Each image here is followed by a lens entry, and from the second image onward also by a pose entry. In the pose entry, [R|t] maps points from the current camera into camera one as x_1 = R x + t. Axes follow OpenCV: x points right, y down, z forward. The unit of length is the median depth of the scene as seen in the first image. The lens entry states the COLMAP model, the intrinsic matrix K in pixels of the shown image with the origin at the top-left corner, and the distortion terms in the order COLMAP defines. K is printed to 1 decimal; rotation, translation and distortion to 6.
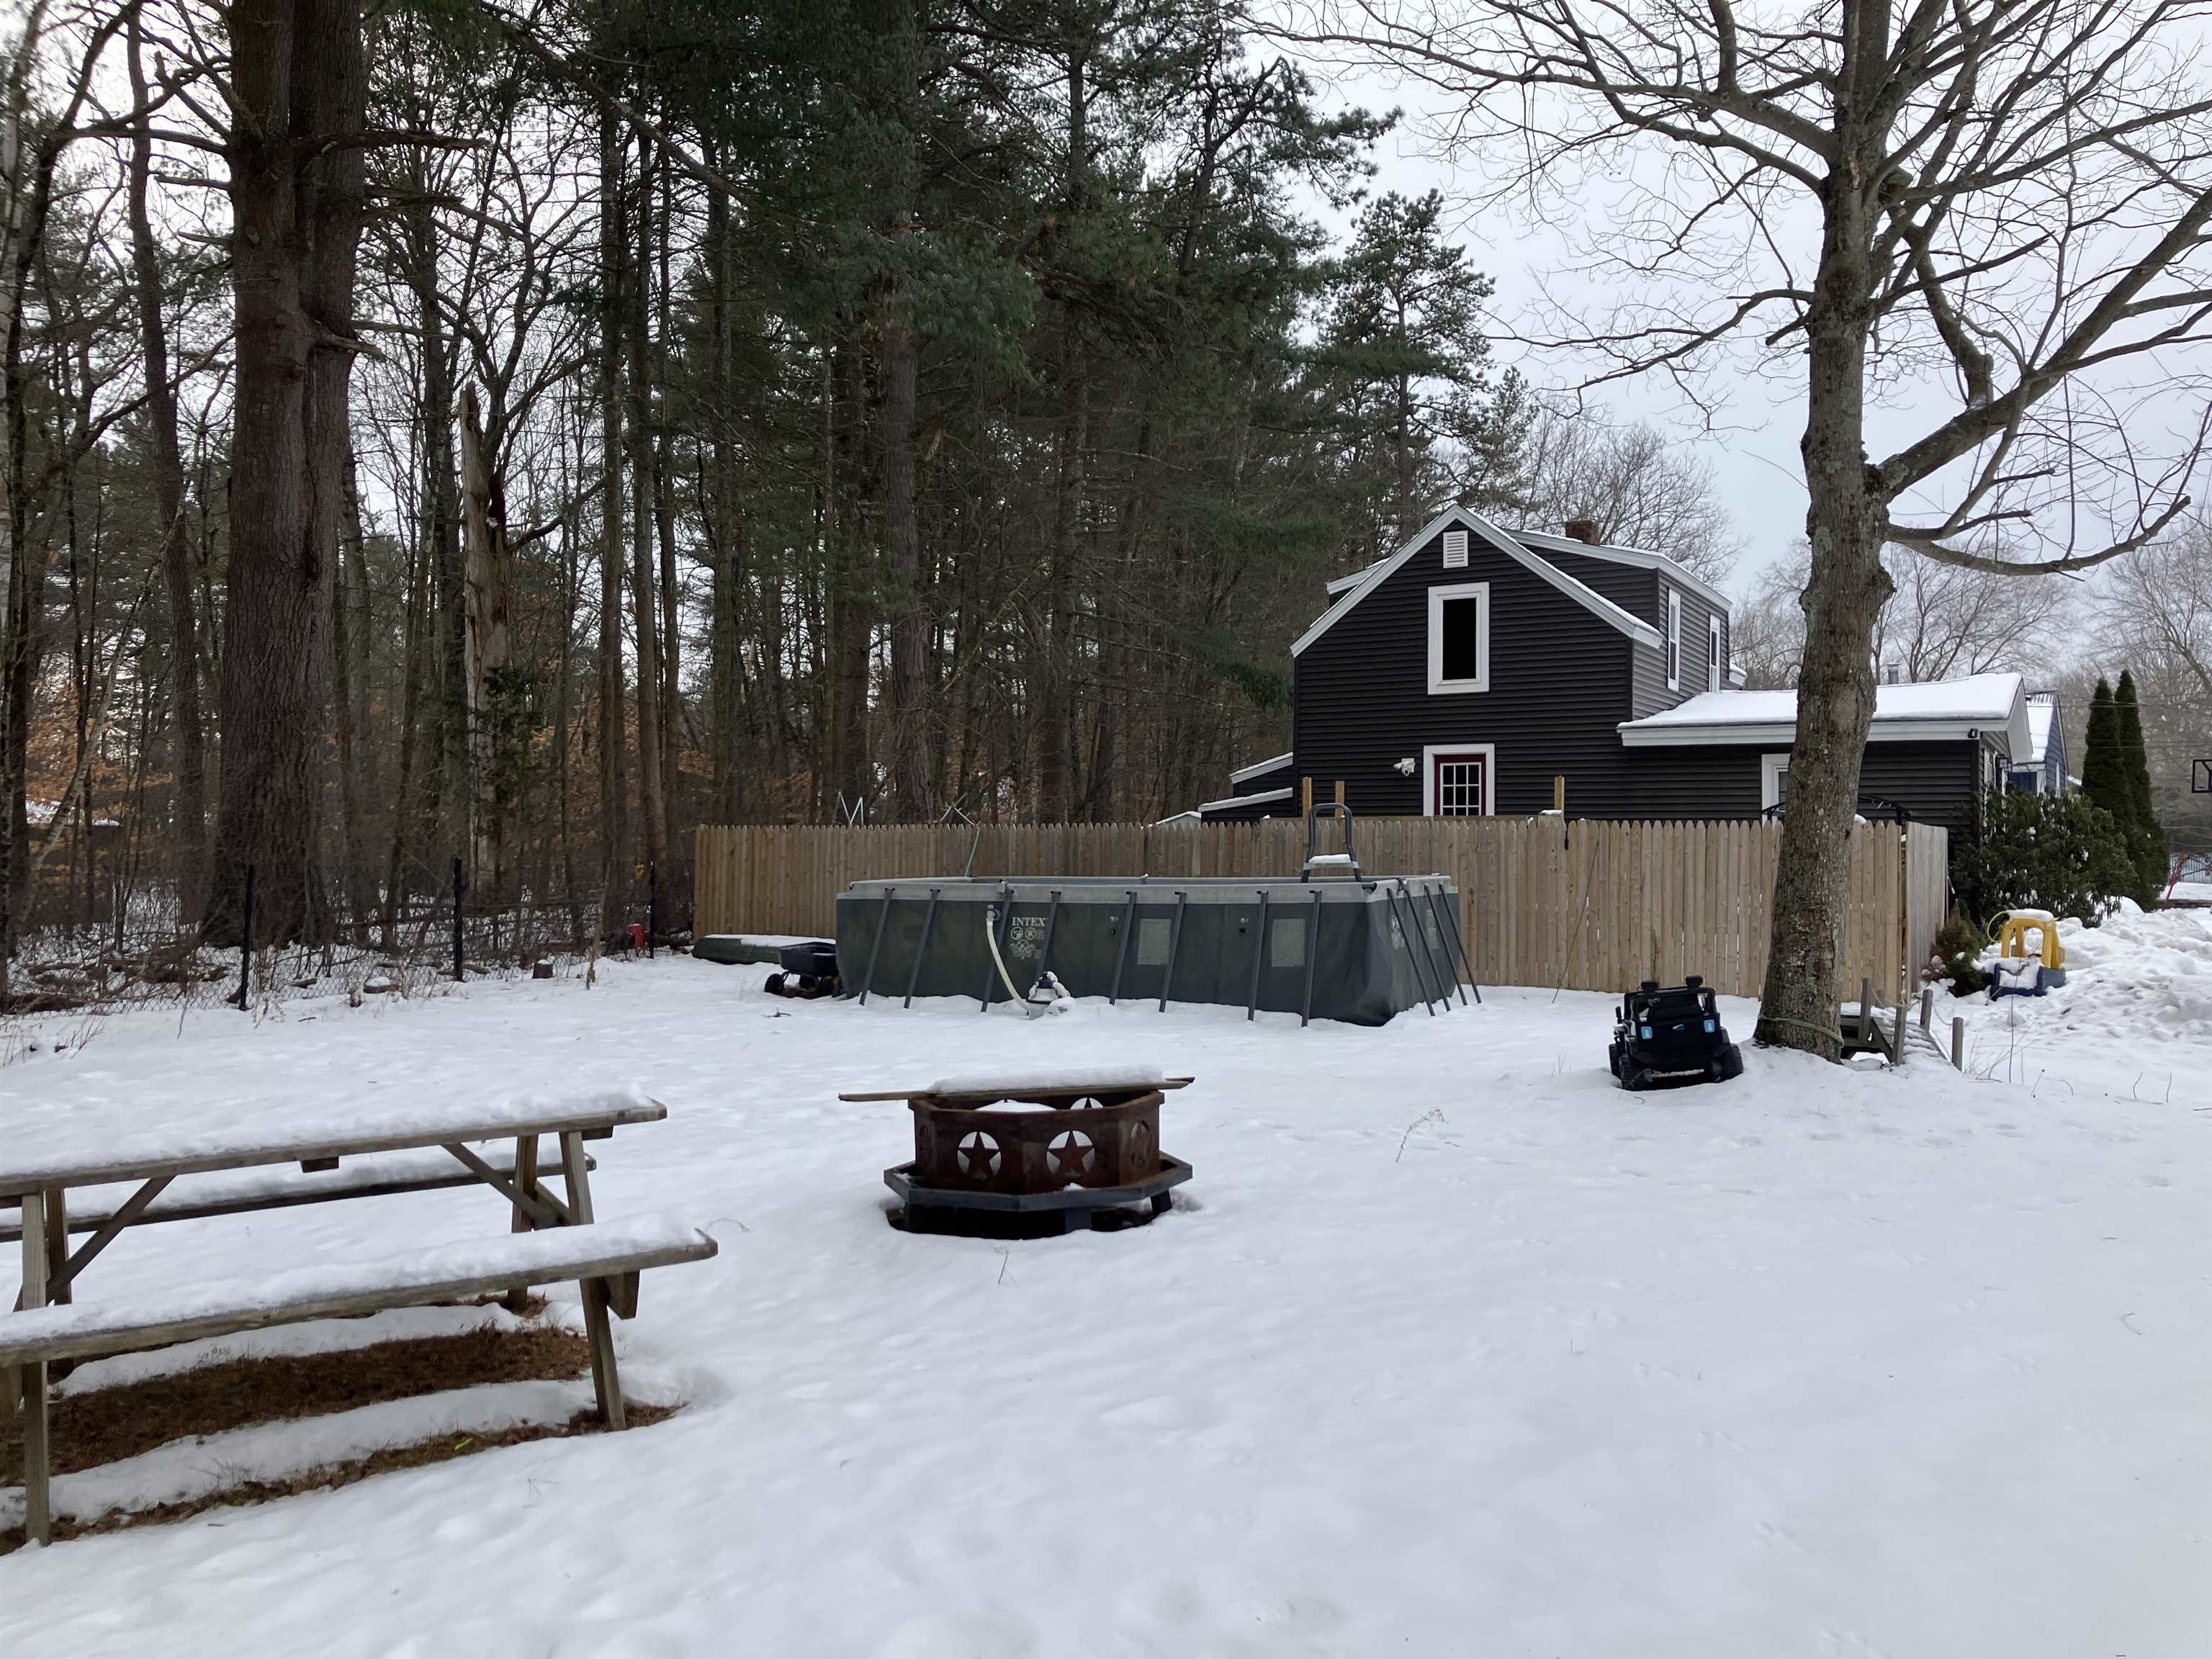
lens RADIAL K [[1814.4, 0, 1099.8], [0, 1814.4, 840.5], [0, 0, 1]] dist [0.048118, -0.077203]
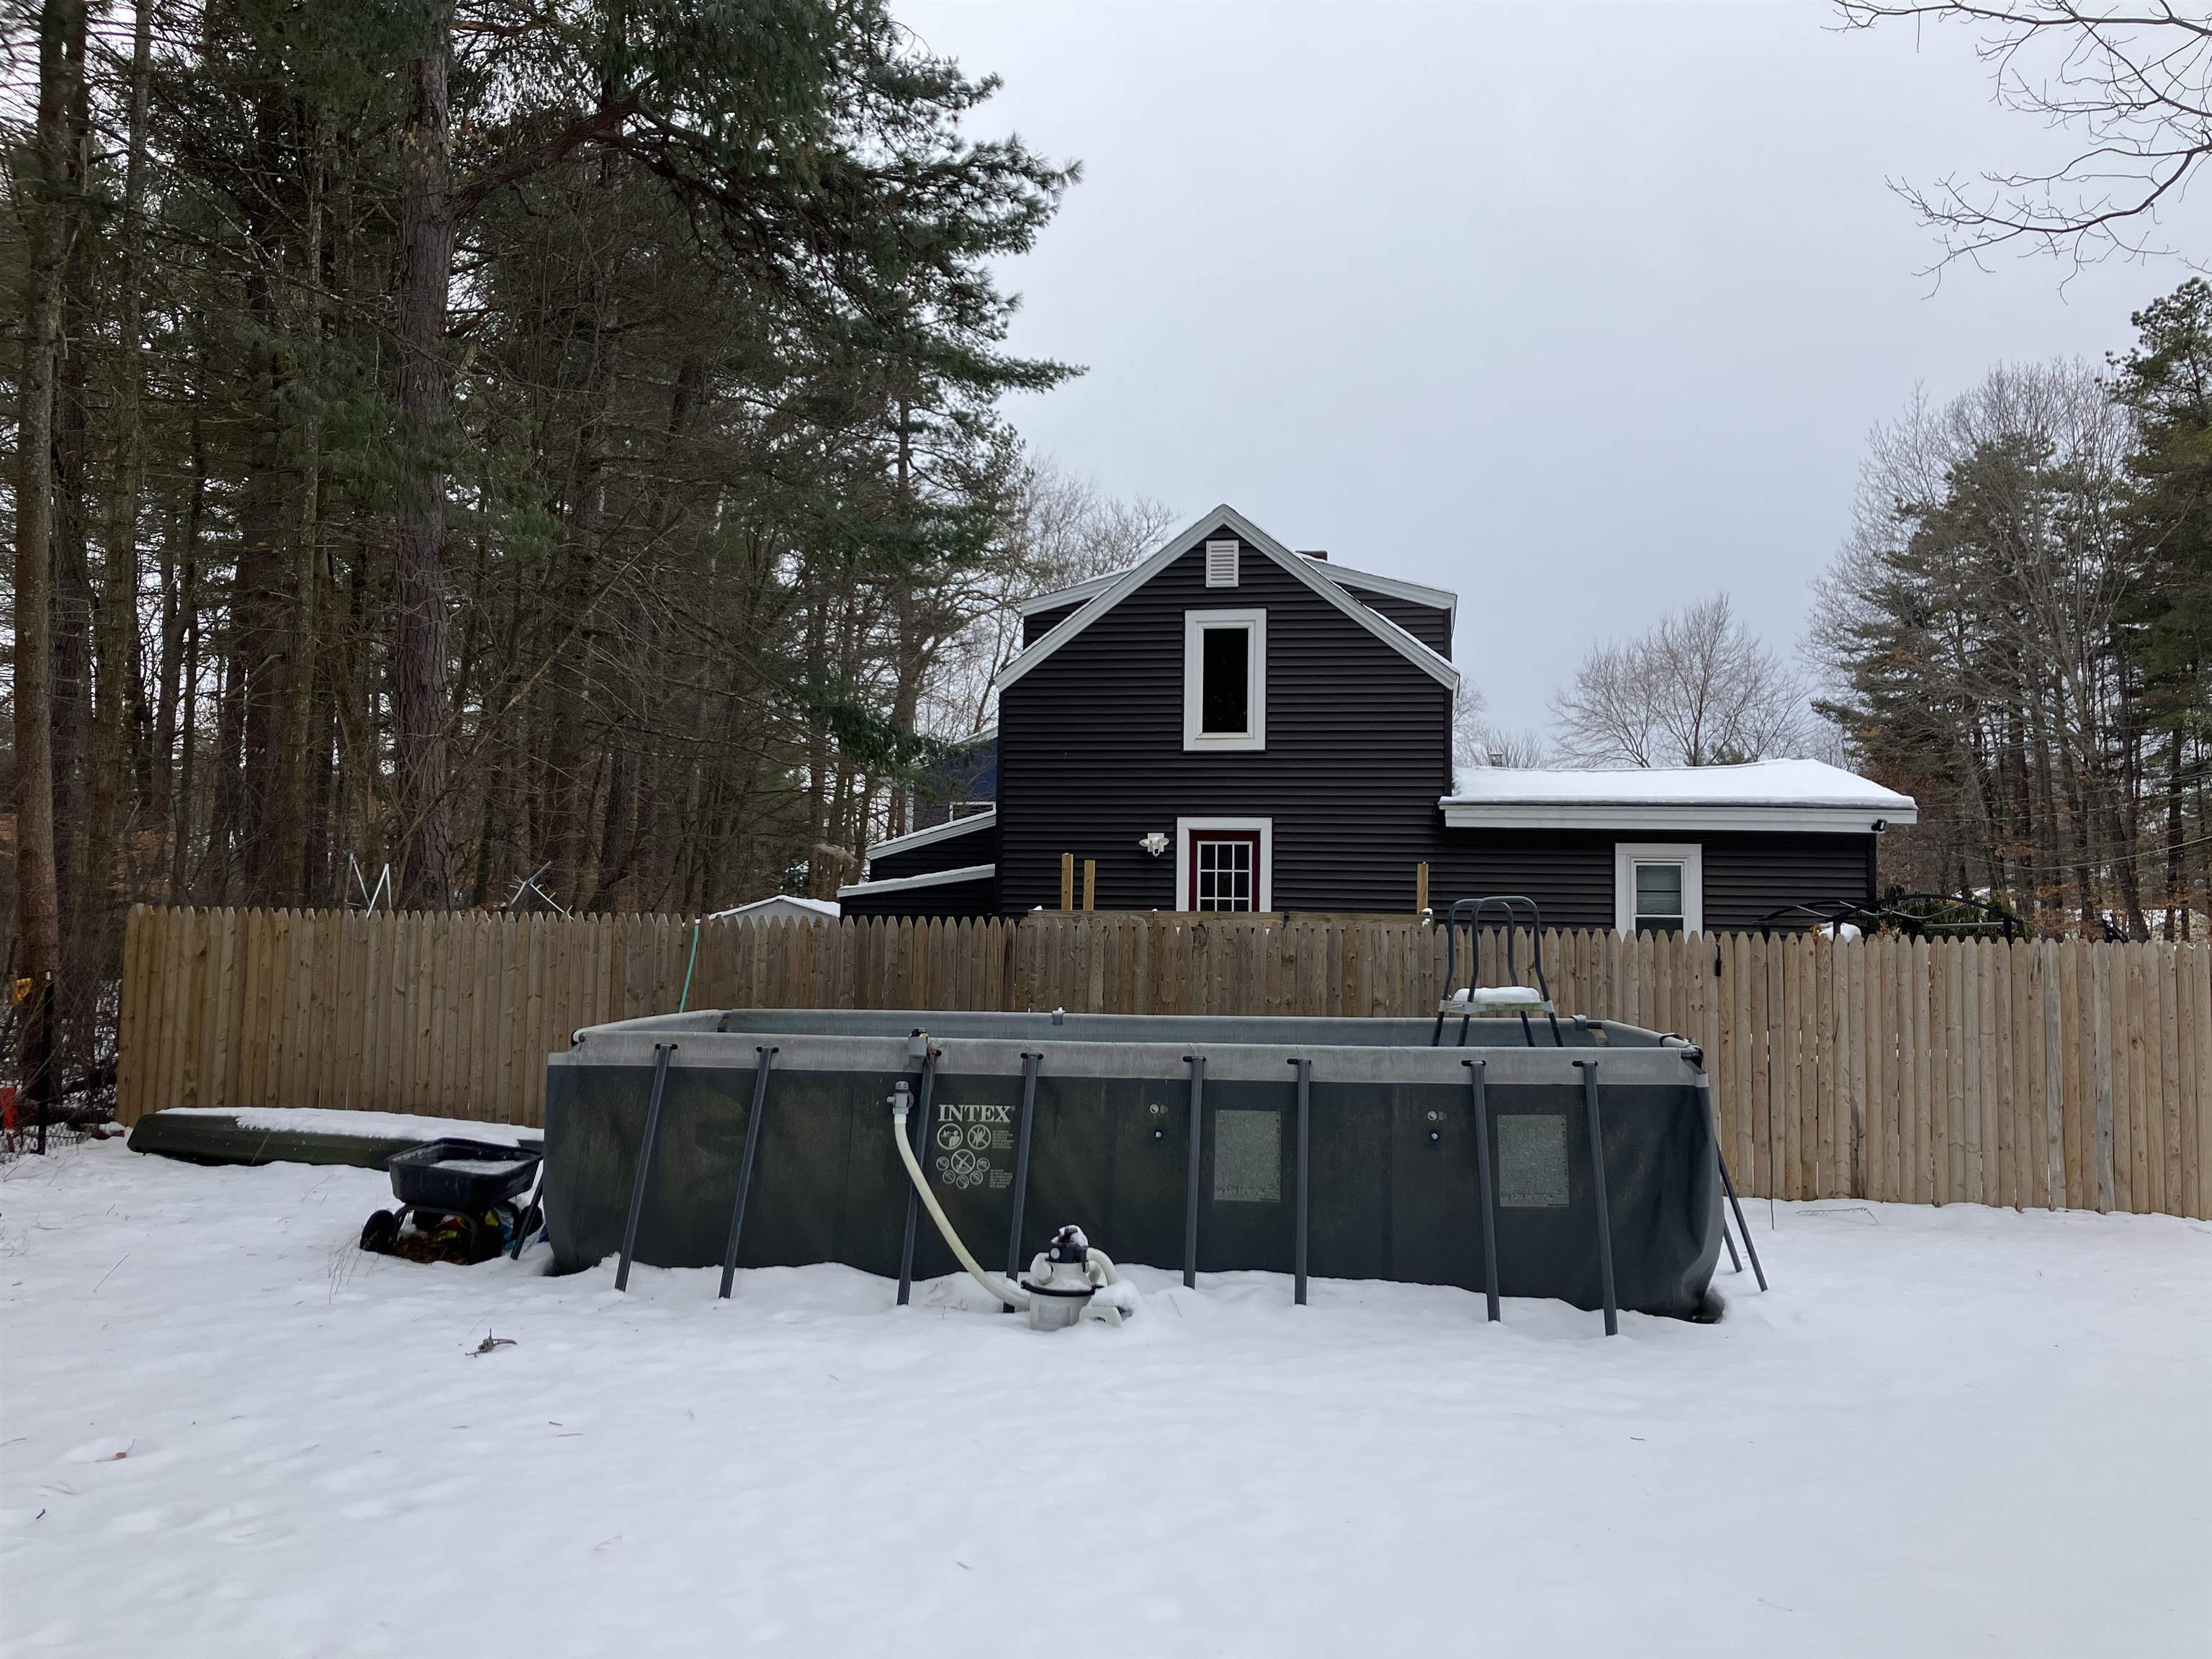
lens RADIAL K [[1814.4, 0, 1106.4], [0, 1814.4, 850.0], [0, 0, 1]] dist [0.048118, -0.077203]
pose [[0.937381, 0.031714, 0.346858, -0.112832], [-0.017473, 0.998874, -0.044111, -0.004821], [-0.347867, 0.035288, 0.936880, 0.305384]]
